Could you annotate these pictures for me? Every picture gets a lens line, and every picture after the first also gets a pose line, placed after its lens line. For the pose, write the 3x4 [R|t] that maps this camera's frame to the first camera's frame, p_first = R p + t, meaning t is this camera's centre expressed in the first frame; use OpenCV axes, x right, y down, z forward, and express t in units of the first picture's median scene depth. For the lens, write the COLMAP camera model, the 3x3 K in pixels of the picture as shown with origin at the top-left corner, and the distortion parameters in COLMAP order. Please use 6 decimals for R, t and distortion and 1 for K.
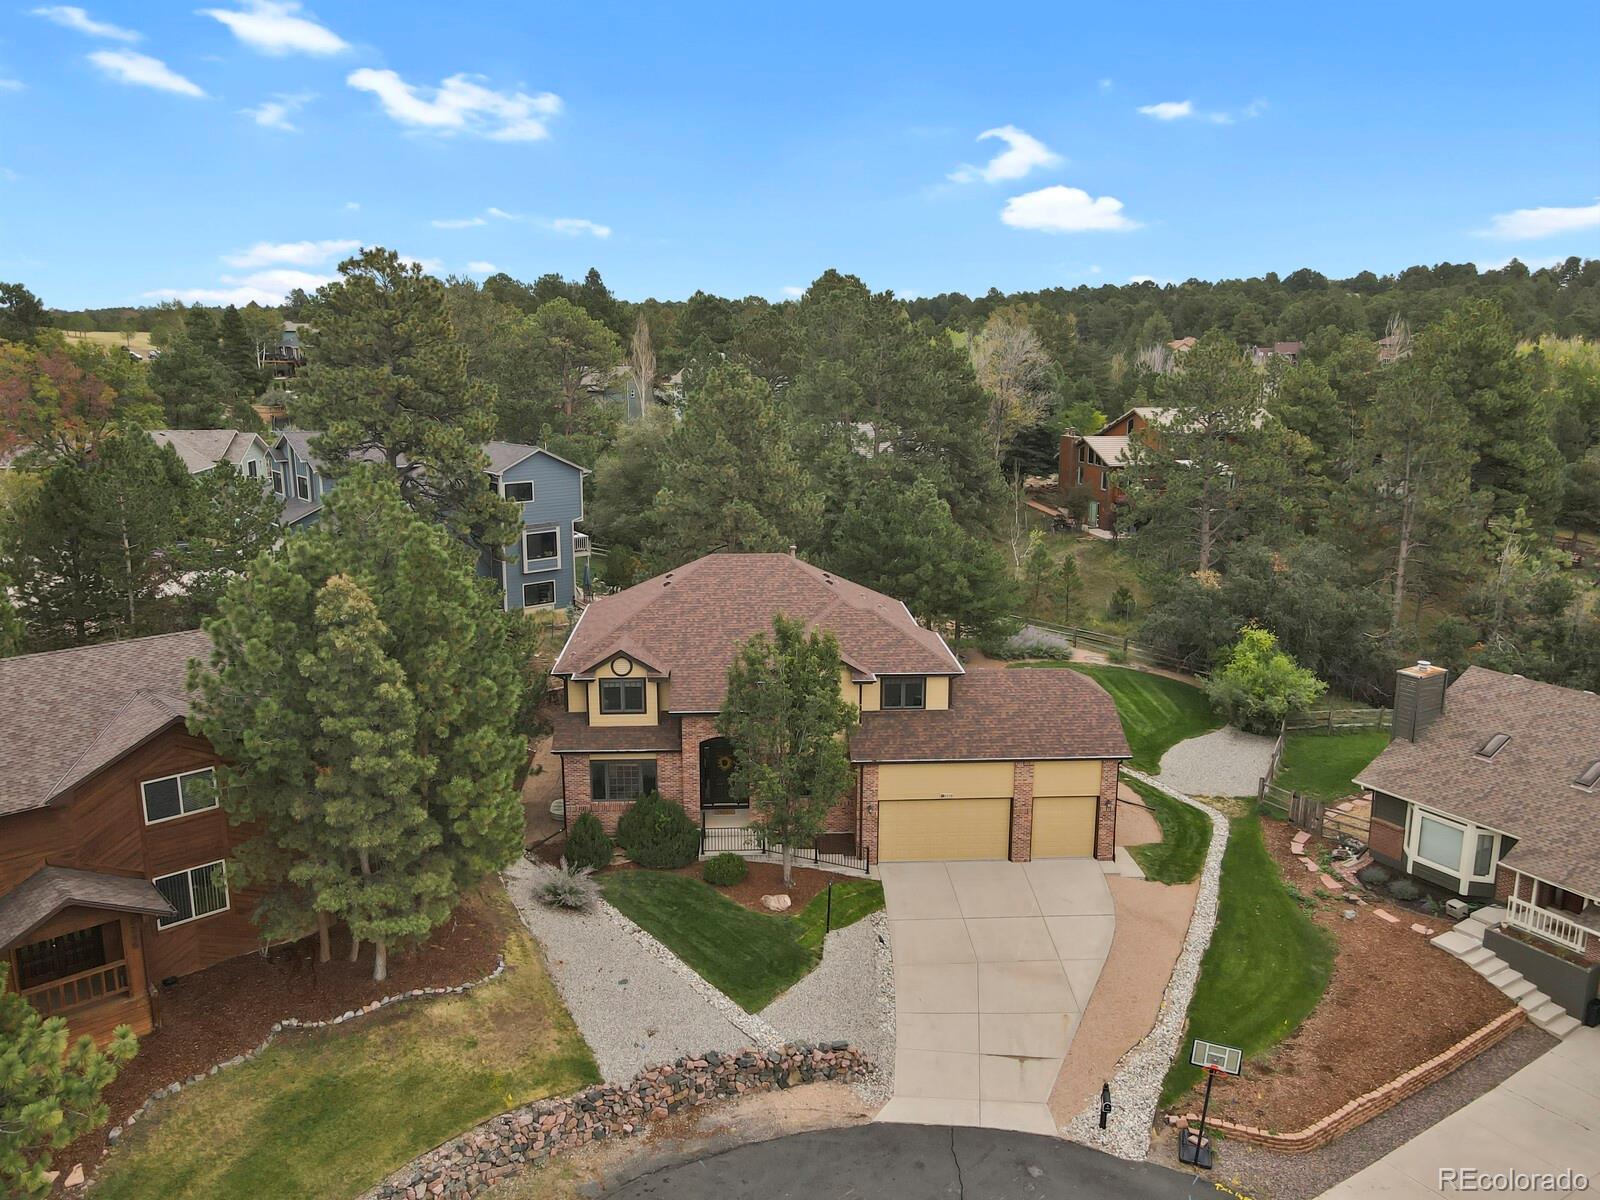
lens RADIAL K [[1182.6, 0, 799.8], [0, 1182.6, 593.8], [0, 0, 1]] dist [0.003726, 0.021833]
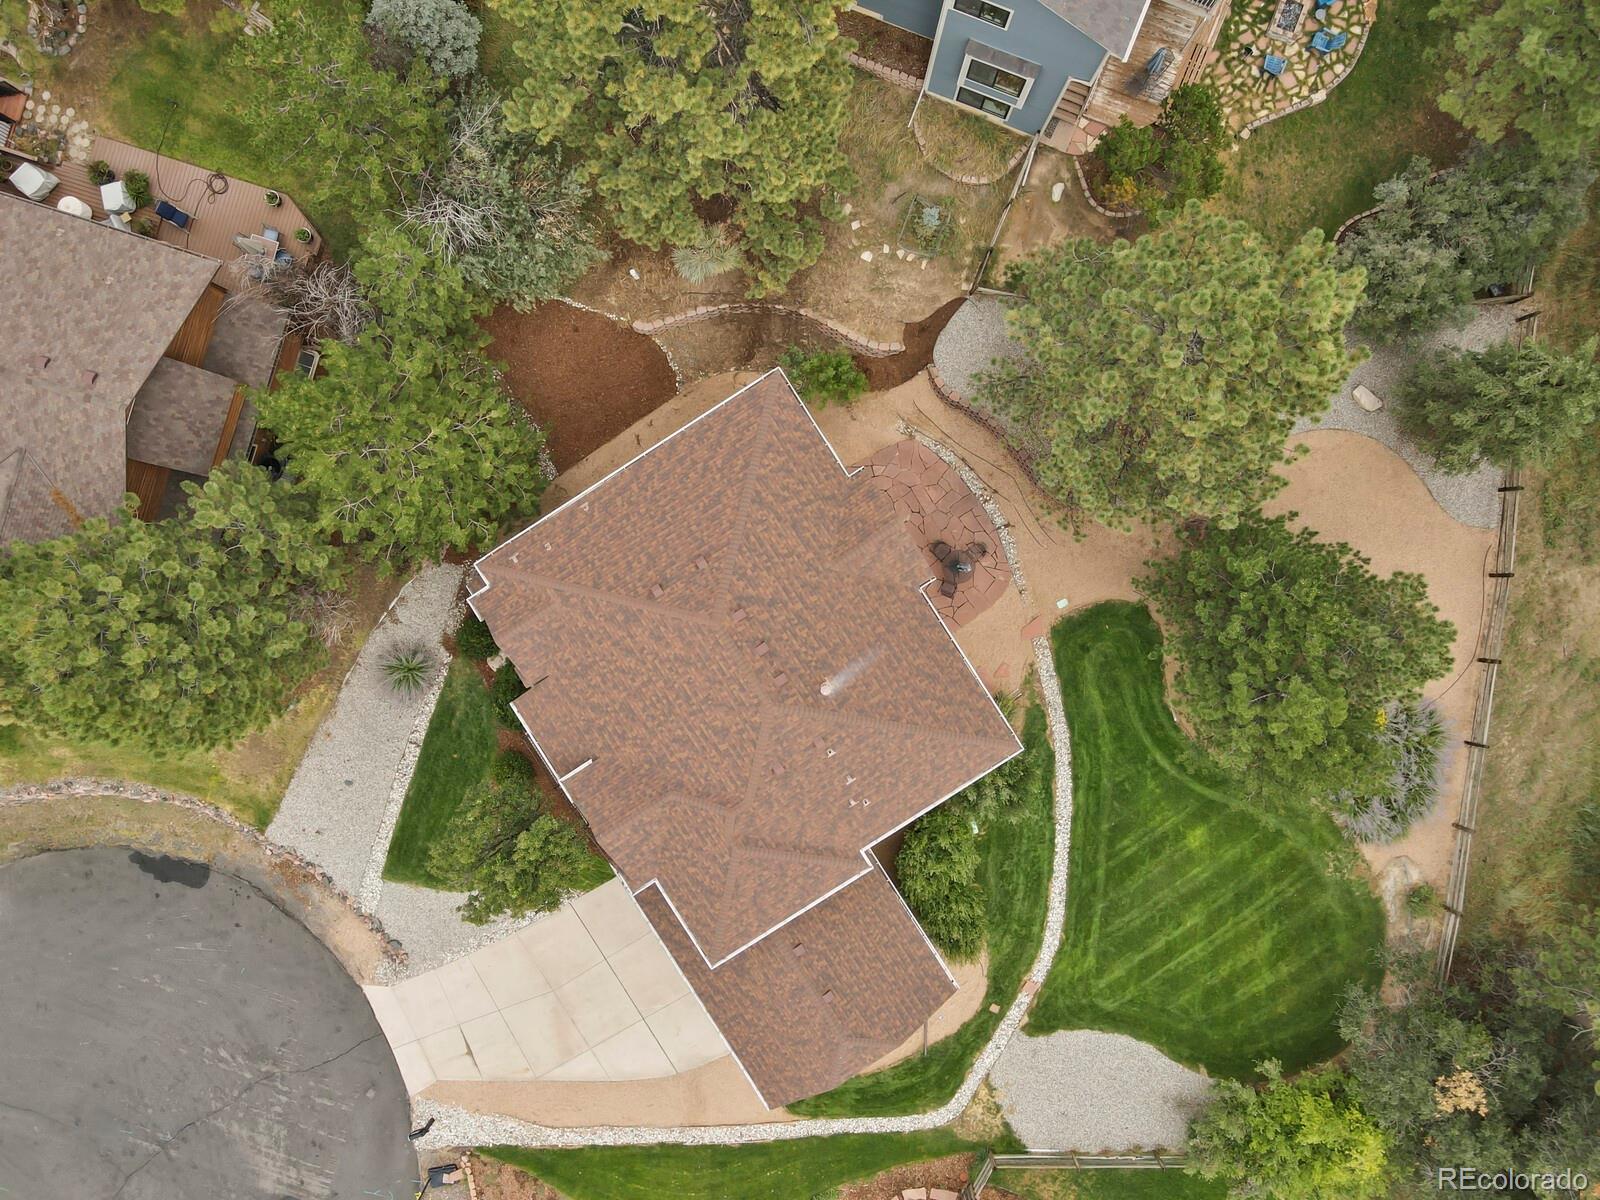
lens RADIAL K [[1182.6, 0, 792.8], [0, 1182.6, 590.1], [0, 0, 1]] dist [0.003726, 0.021833]
pose [[0.490874, 0.871200, 0.007243, -0.092312], [-0.167044, 0.085955, 0.982196, -0.918652], [0.855067, -0.483344, 0.187722, 1.128615]]
